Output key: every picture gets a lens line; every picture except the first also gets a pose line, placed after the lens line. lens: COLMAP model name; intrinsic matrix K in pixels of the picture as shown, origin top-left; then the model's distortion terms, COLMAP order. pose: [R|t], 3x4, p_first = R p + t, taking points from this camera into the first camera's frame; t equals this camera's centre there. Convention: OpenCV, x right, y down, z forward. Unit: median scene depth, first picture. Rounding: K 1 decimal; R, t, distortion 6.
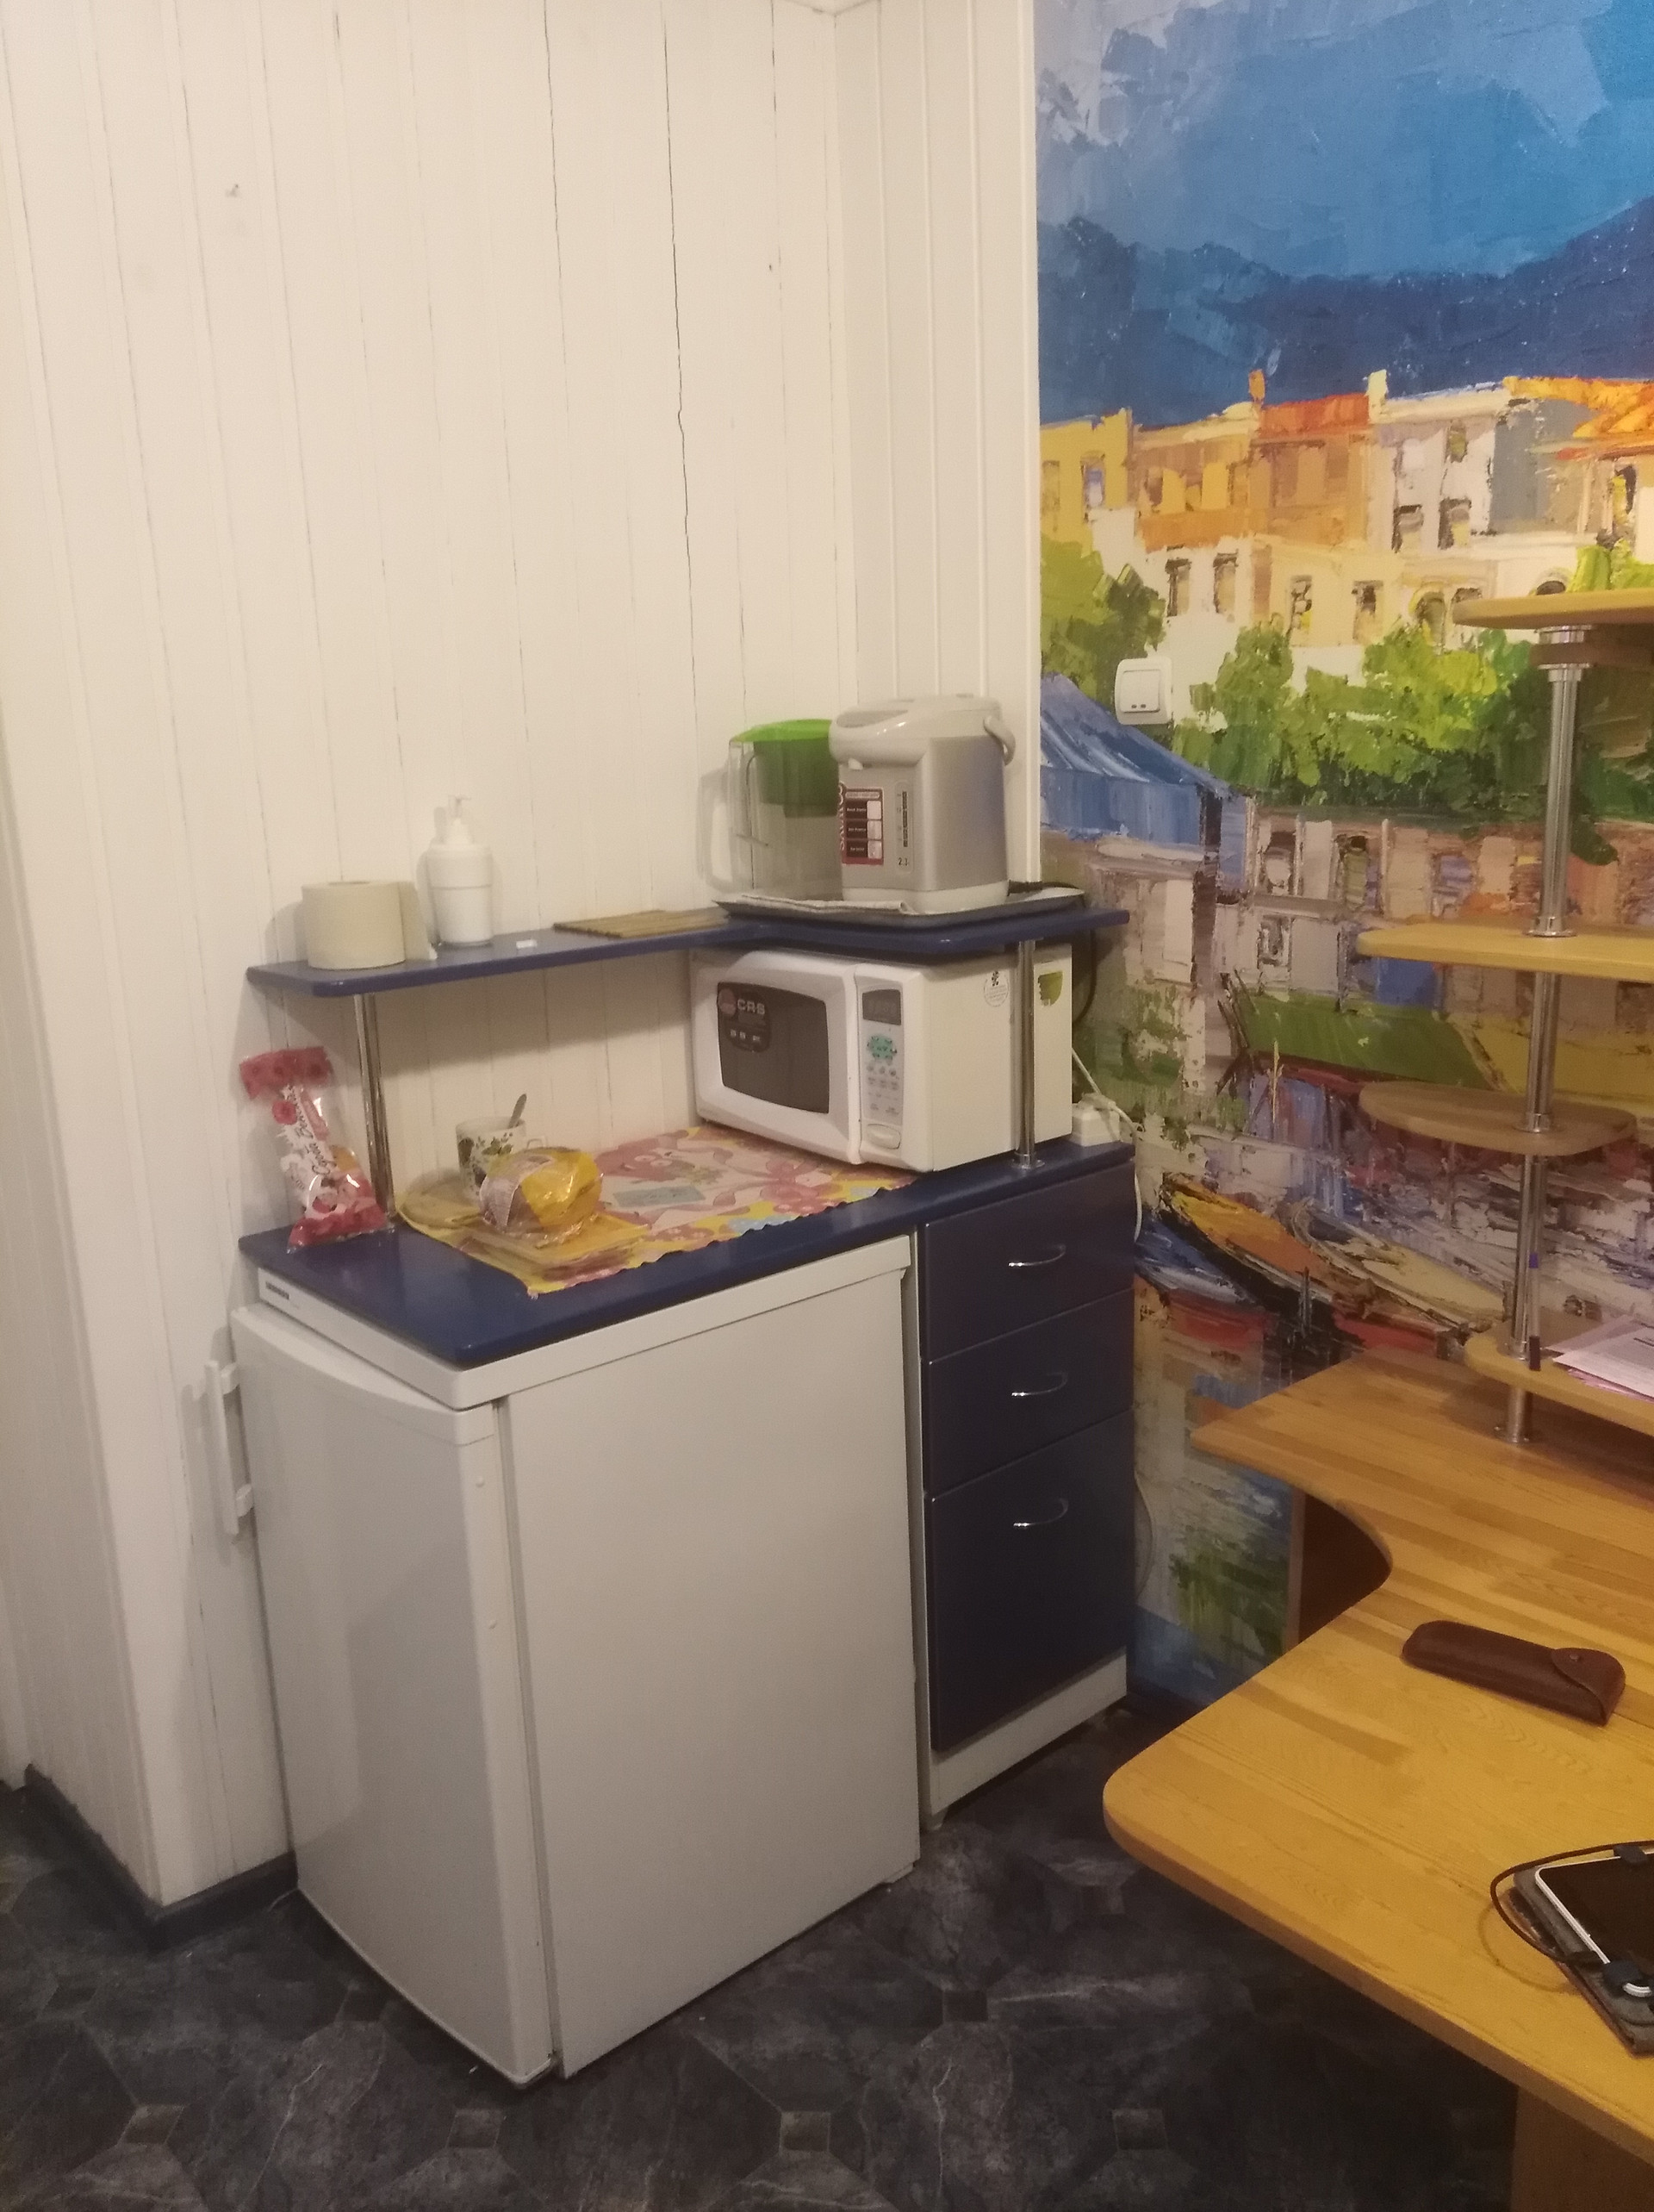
lens RADIAL K [[1665.0, 0, 827.0], [0, 1665.0, 1106.0], [0, 0, 1]] dist [0.006537, 0.005657]
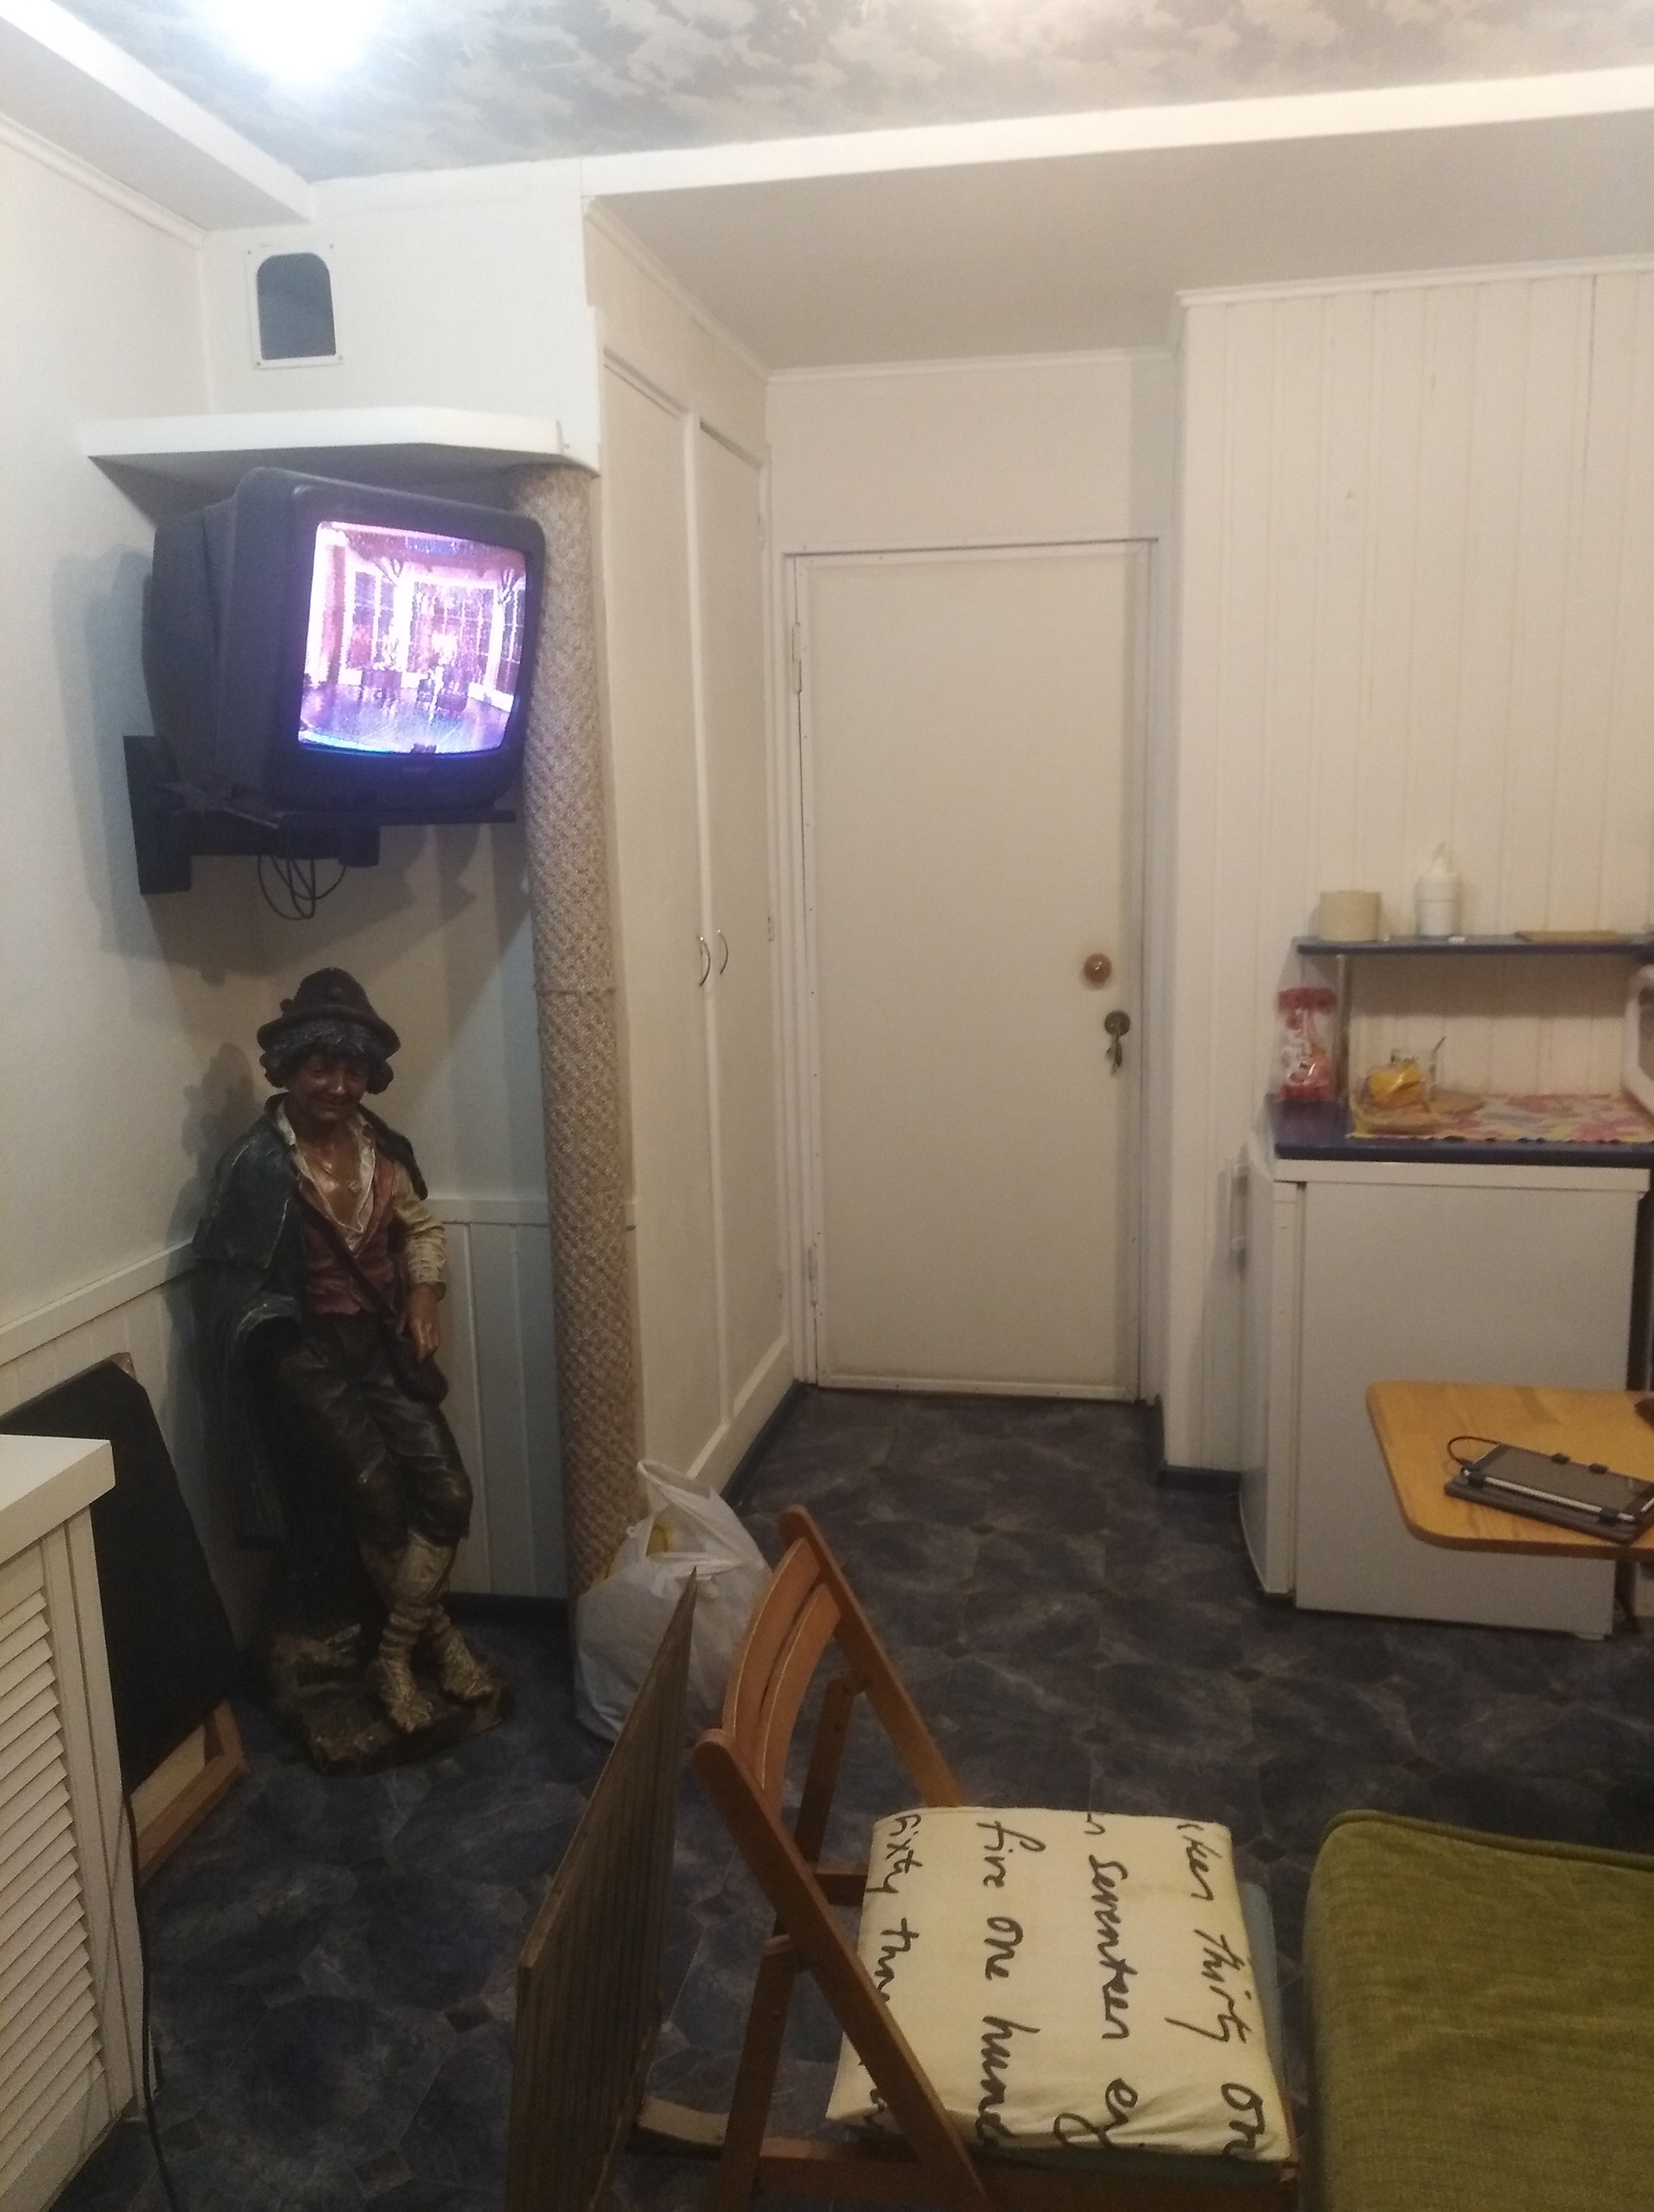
lens RADIAL K [[1665.0, 0, 827.0], [0, 1665.0, 1106.0], [0, 0, 1]] dist [0.006537, 0.005657]
pose [[0.609040, 0.172419, -0.774172, 0.713028], [-0.177627, 0.980943, 0.078731, 0.037938], [0.772993, 0.089563, 0.628060, -0.428582]]
